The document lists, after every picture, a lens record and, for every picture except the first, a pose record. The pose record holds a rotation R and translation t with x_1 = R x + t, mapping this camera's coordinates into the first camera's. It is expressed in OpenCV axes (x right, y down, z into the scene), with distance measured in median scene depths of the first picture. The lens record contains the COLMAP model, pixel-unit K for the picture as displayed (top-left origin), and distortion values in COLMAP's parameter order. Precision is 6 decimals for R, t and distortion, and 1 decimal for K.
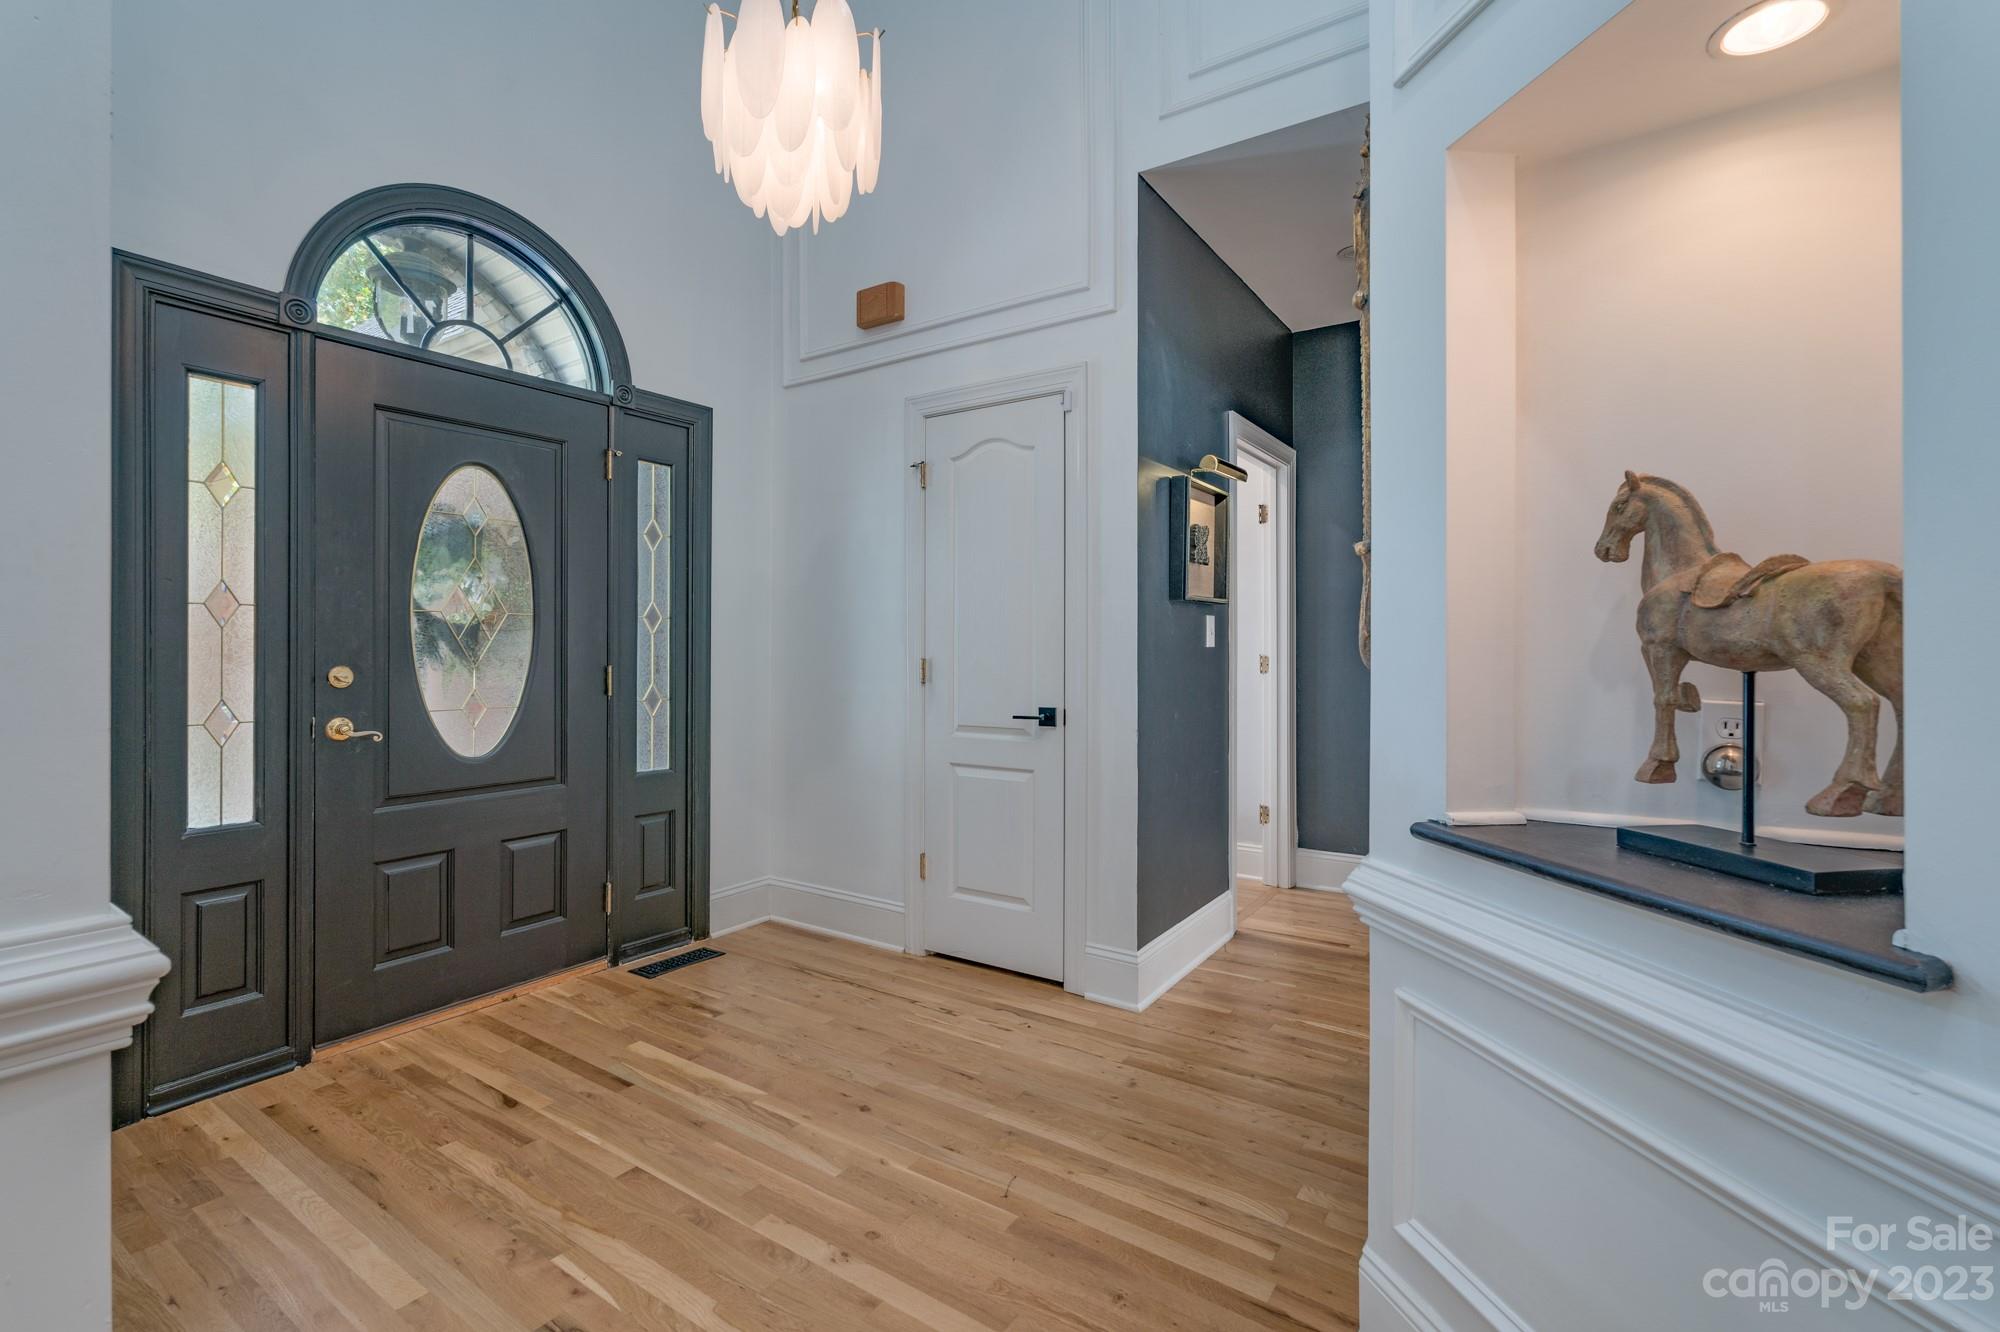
lens RADIAL K [[905.3, 0, 998.4], [0, 905.3, 652.5], [0, 0, 1]] dist [-0.006850, 0.000870]
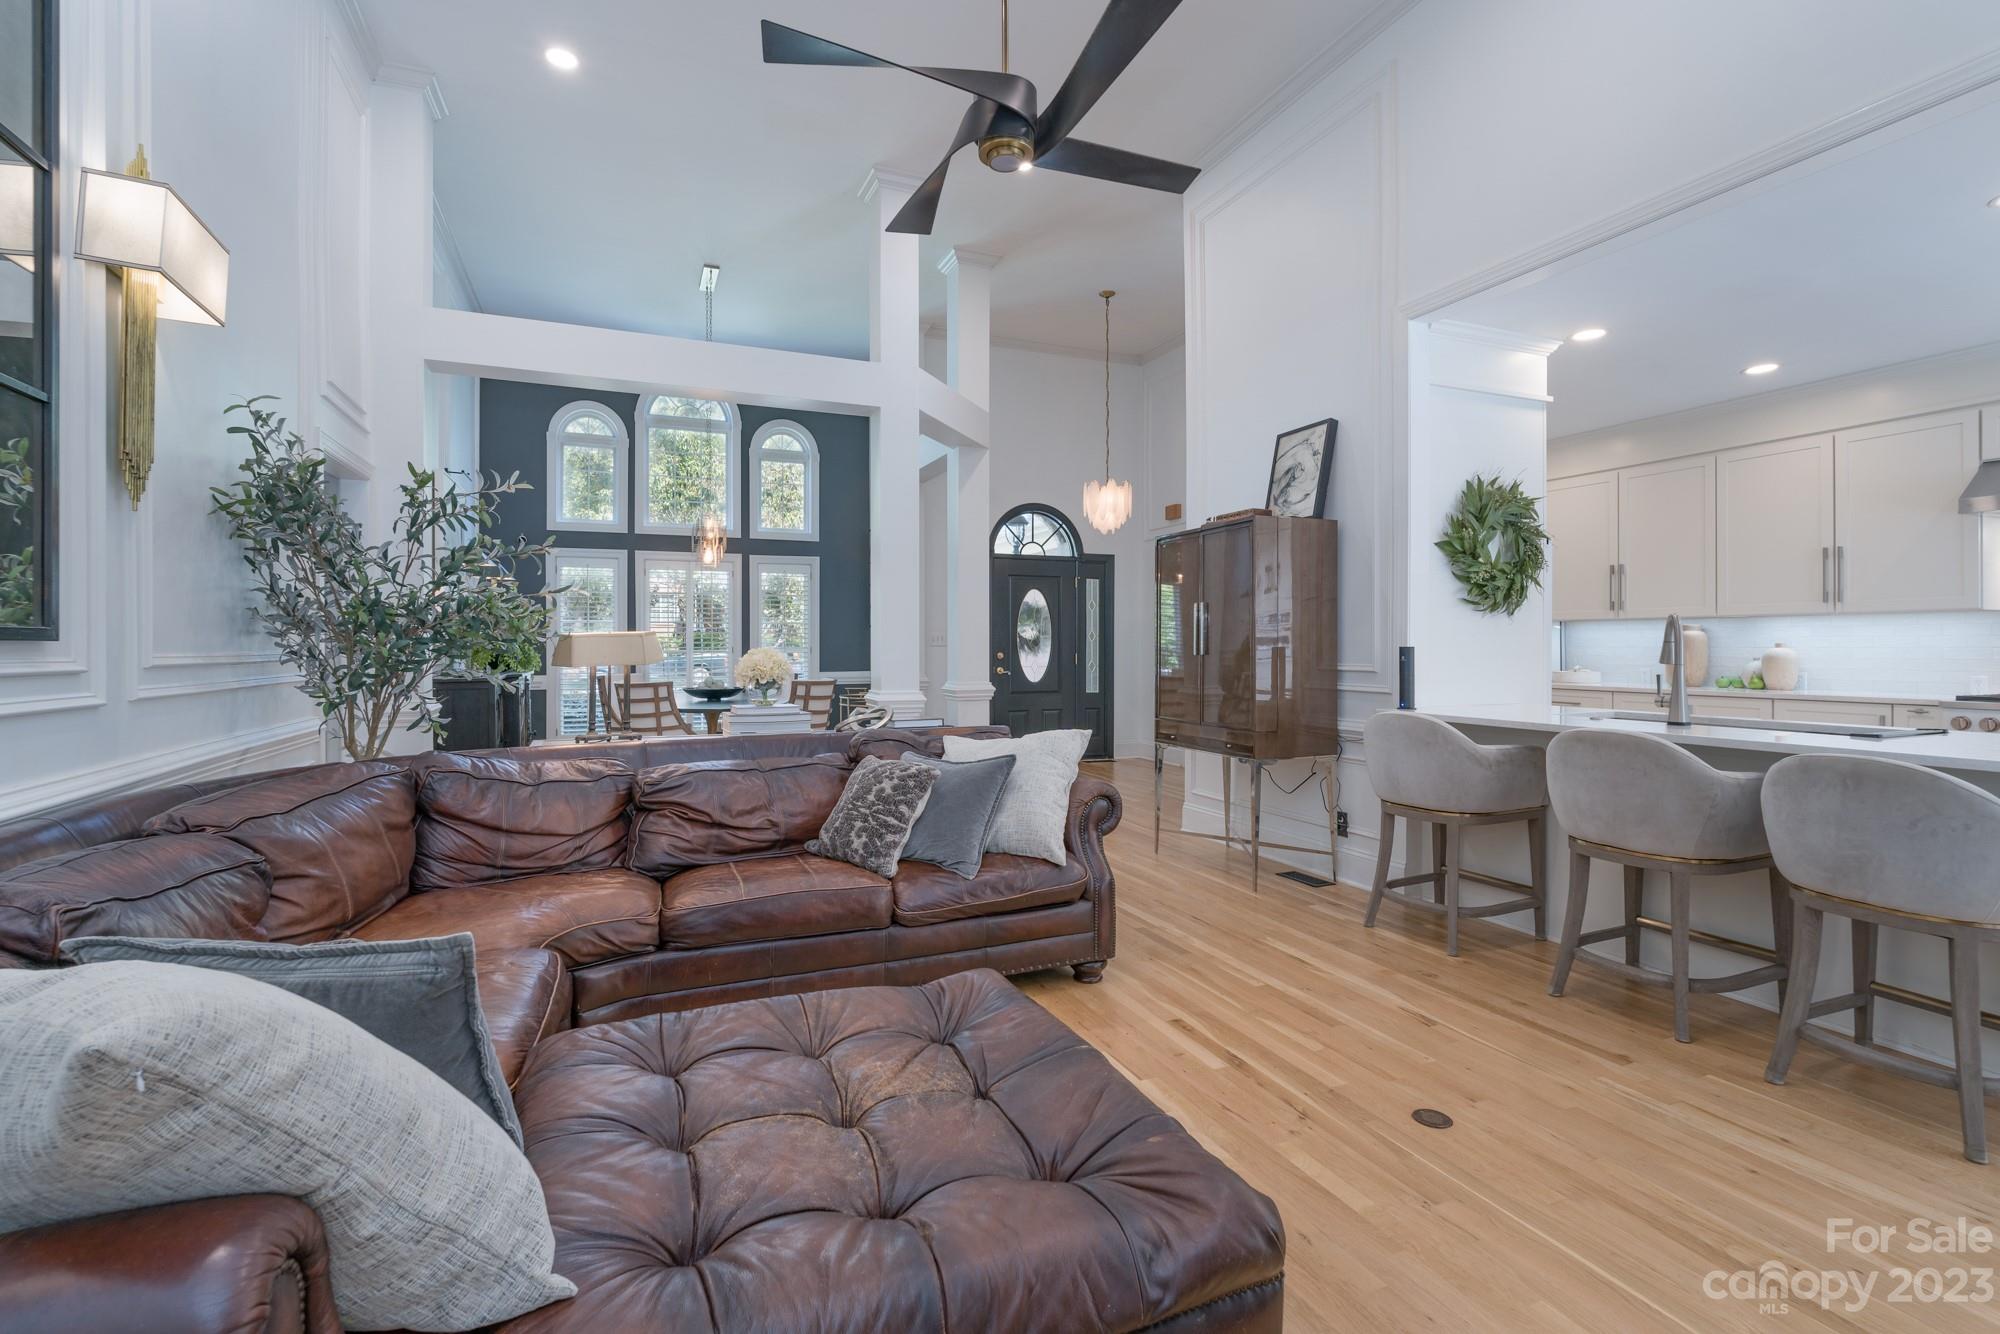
lens RADIAL K [[905.3, 0, 989.9], [0, 905.3, 662.0], [0, 0, 1]] dist [-0.006850, 0.000870]
pose [[0.836122, 0.007771, -0.548488, 0.998313], [0.000291, 0.999893, 0.014611, 0.000306], [0.548543, -0.012376, 0.836031, -1.683635]]
